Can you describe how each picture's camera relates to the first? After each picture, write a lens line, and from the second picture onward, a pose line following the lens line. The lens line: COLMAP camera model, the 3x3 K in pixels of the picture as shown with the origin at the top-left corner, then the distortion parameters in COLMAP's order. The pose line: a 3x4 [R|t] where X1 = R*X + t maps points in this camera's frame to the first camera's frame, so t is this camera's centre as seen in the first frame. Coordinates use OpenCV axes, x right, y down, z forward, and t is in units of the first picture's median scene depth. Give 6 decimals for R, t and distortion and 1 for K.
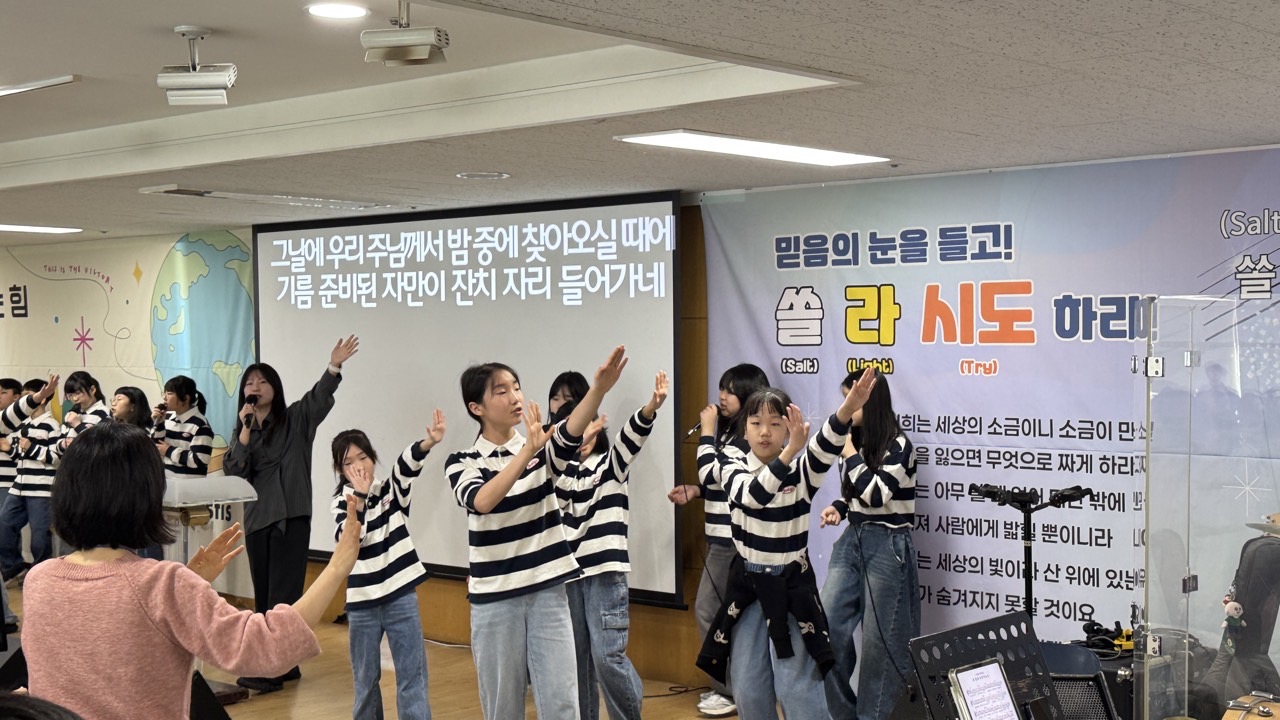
lens RADIAL K [[1723.1, 0, 640.3], [0, 1723.1, 374.4], [0, 0, 1]] dist [0.150965, -0.054518]
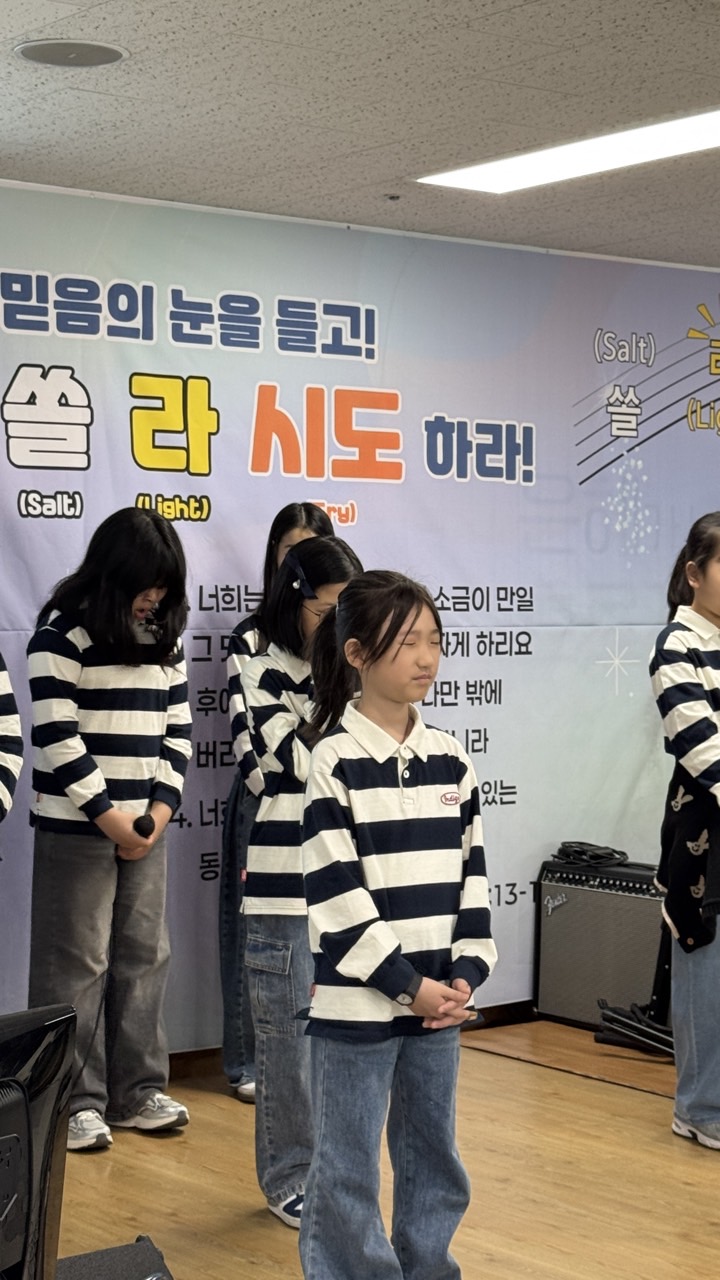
lens RADIAL K [[2340.7, 0, 358.3], [0, 2340.7, 634.7], [0, 0, 1]] dist [0.064478, -0.042979]
pose [[0.175837, -0.008402, 0.984383, -0.680287], [0.021362, 0.999761, 0.004717, 0.038152], [-0.984188, 0.020199, 0.175974, 0.797703]]
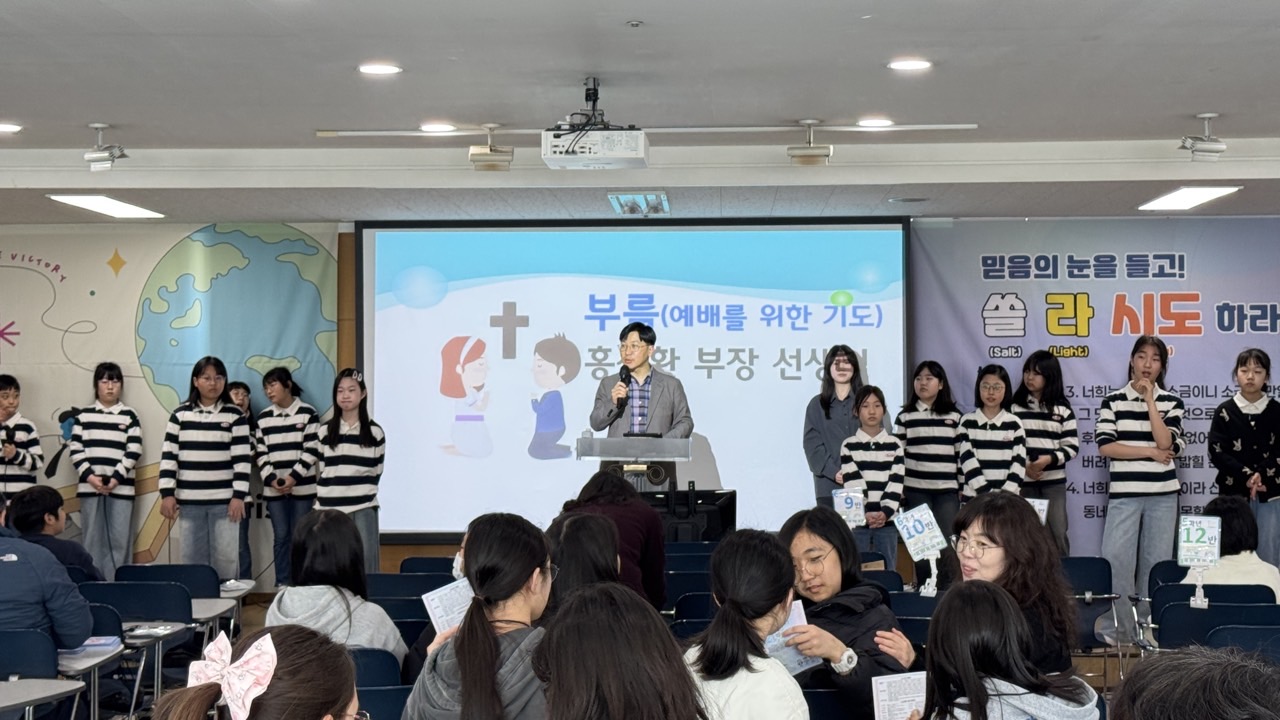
lens RADIAL K [[2161.8, 0, 662.5], [0, 2161.8, 360.7], [0, 0, 1]] dist [0.140494, 0.002900]
pose [[0.765162, 0.015240, 0.643658, -1.250930], [0.012487, 0.999180, -0.038502, 0.066293], [-0.643717, 0.037498, 0.764345, -0.124104]]
